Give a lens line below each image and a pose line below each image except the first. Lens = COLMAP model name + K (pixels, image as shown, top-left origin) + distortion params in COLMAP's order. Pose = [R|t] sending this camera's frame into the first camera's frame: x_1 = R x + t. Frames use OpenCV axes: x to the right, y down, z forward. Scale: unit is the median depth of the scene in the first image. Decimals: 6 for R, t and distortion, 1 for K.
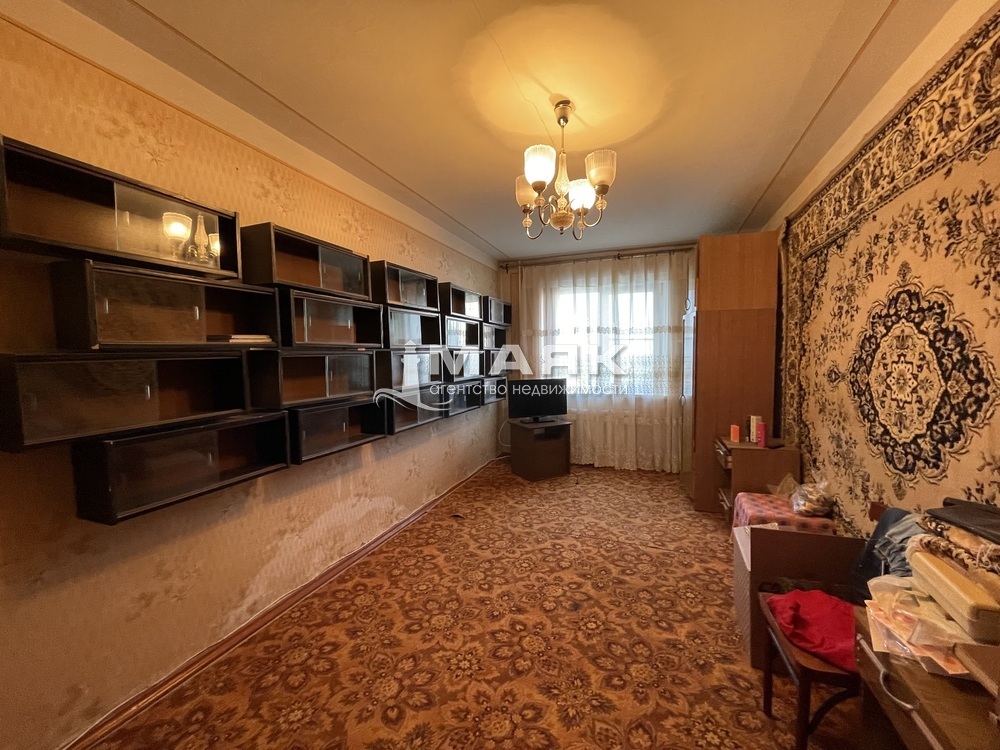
lens RADIAL K [[403.4, 0, 505.0], [0, 403.4, 372.4], [0, 0, 1]] dist [-0.002248, 0.000635]
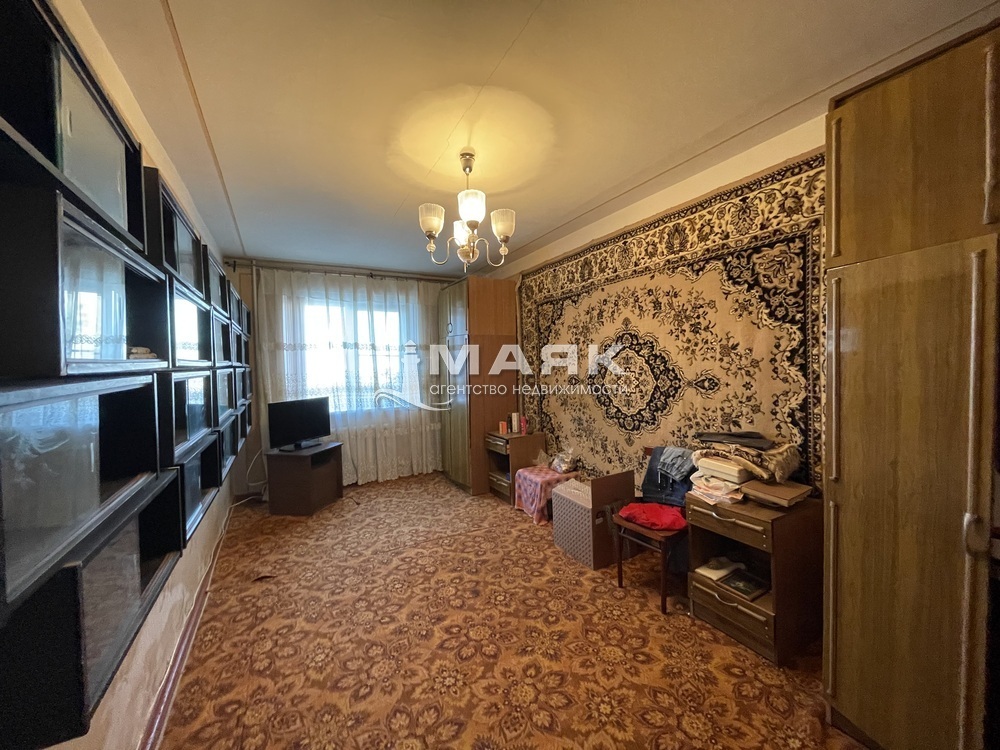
lens RADIAL K [[403.4, 0, 503.8], [0, 403.4, 373.5], [0, 0, 1]] dist [-0.002248, 0.000635]
pose [[0.656082, -0.022770, 0.754346, -0.553016], [0.048342, 0.998760, -0.011897, -0.015397], [-0.753140, 0.044272, 0.656369, 0.152854]]
